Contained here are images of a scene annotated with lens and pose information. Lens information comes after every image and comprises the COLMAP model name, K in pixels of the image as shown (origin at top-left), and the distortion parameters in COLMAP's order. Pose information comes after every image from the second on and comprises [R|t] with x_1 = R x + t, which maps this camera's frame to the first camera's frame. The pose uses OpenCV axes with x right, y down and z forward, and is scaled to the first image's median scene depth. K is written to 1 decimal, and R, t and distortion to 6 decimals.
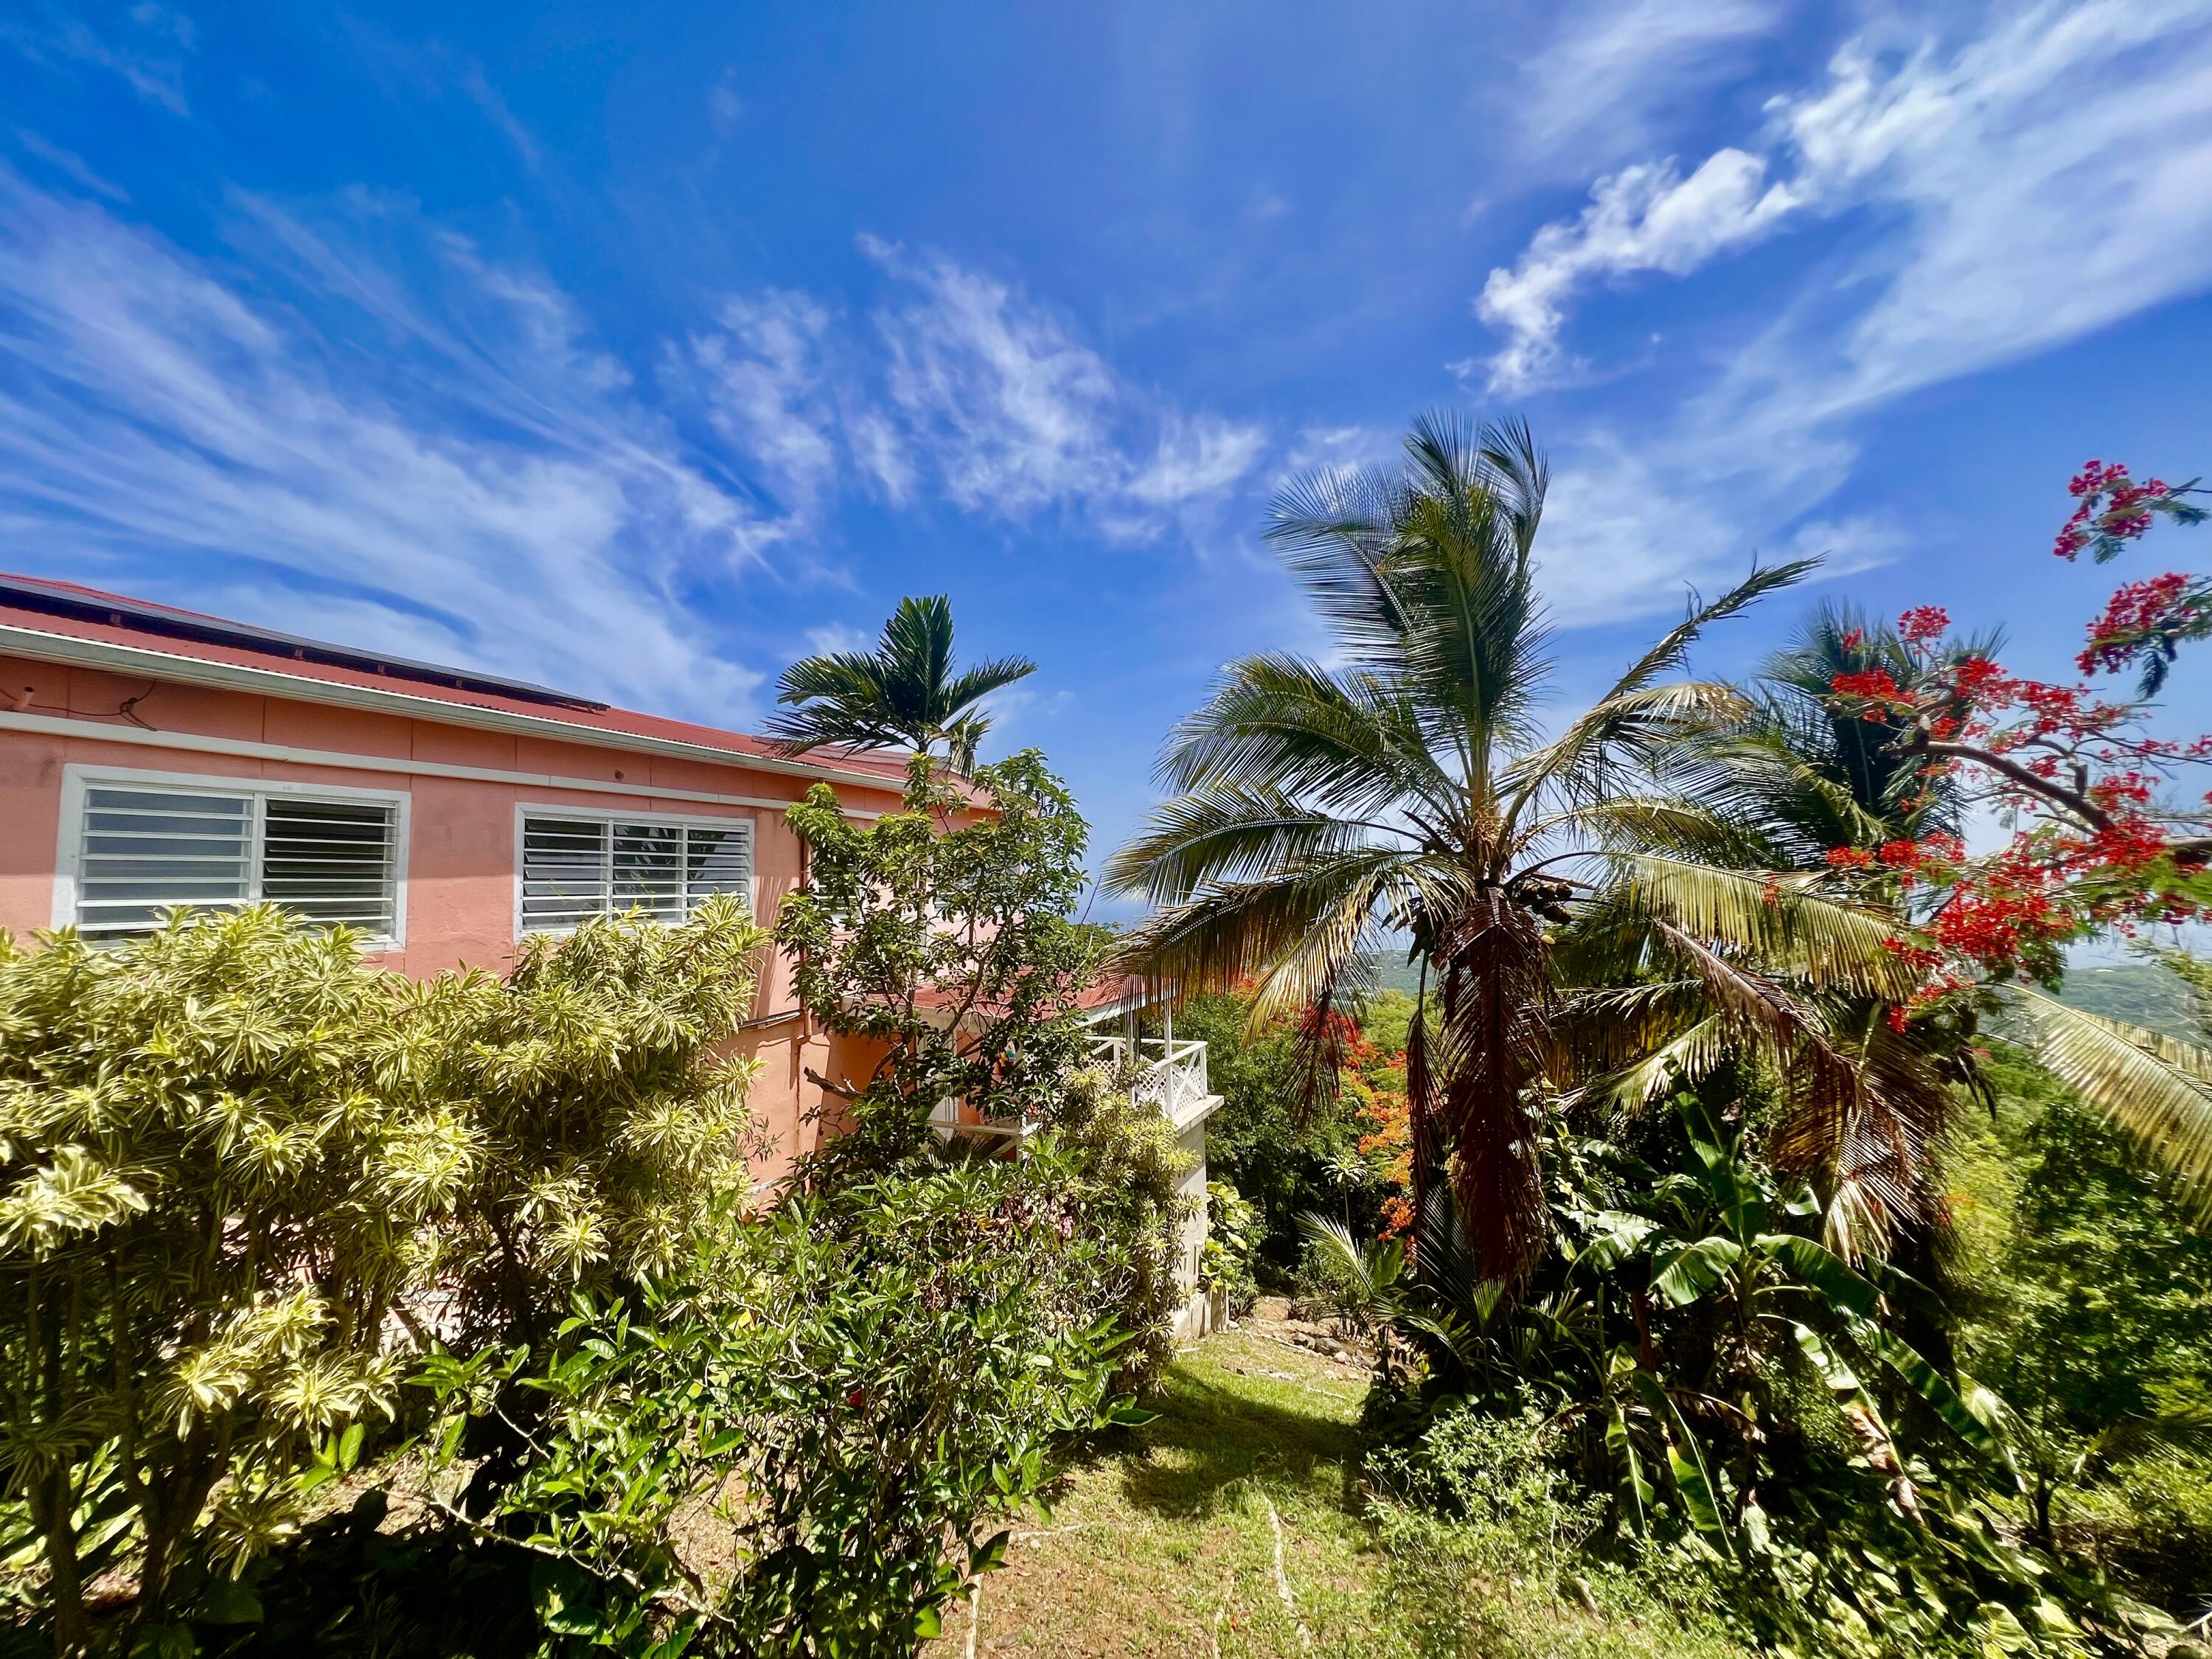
lens RADIAL K [[895.3, 0, 1107.7], [0, 895.3, 828.1], [0, 0, 1]] dist [-0.001736, 0.002504]
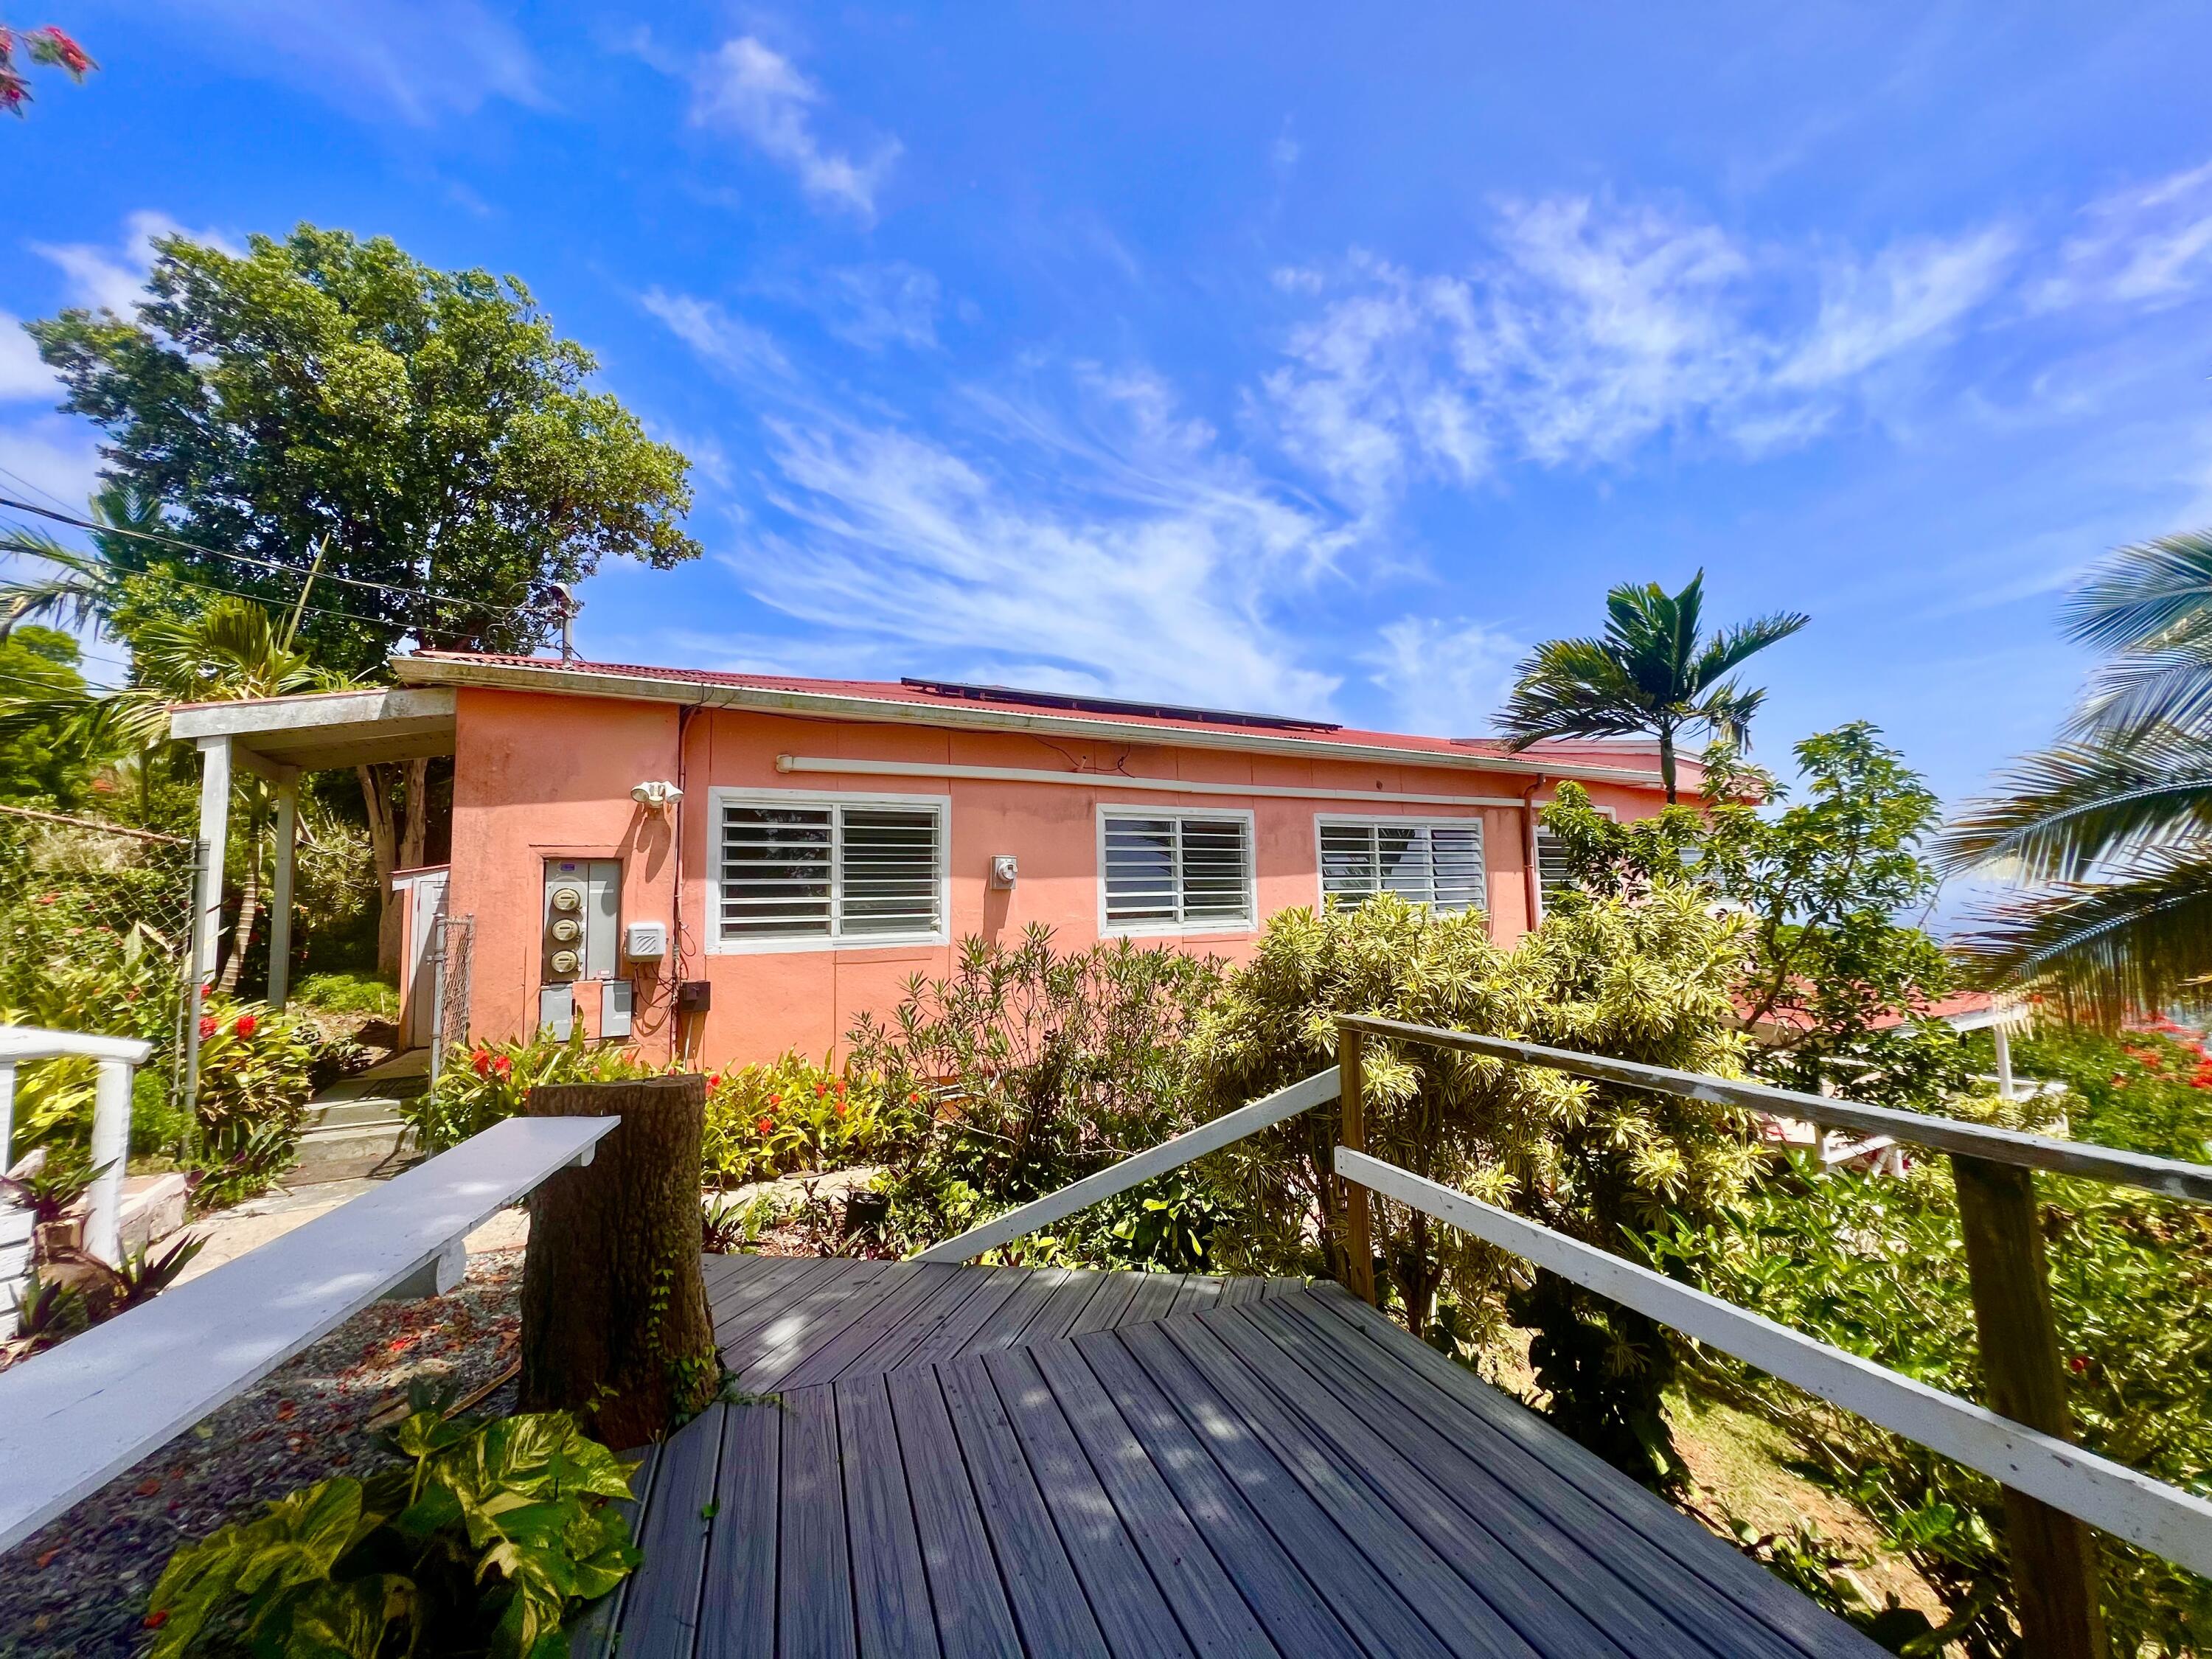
lens RADIAL K [[895.3, 0, 1099.7], [0, 895.3, 834.6], [0, 0, 1]] dist [-0.001736, 0.002504]
pose [[0.807373, -0.042219, -0.588529, -0.138801], [0.049382, 0.998772, -0.003904, -0.006891], [0.587971, -0.025911, 0.808467, -0.121397]]
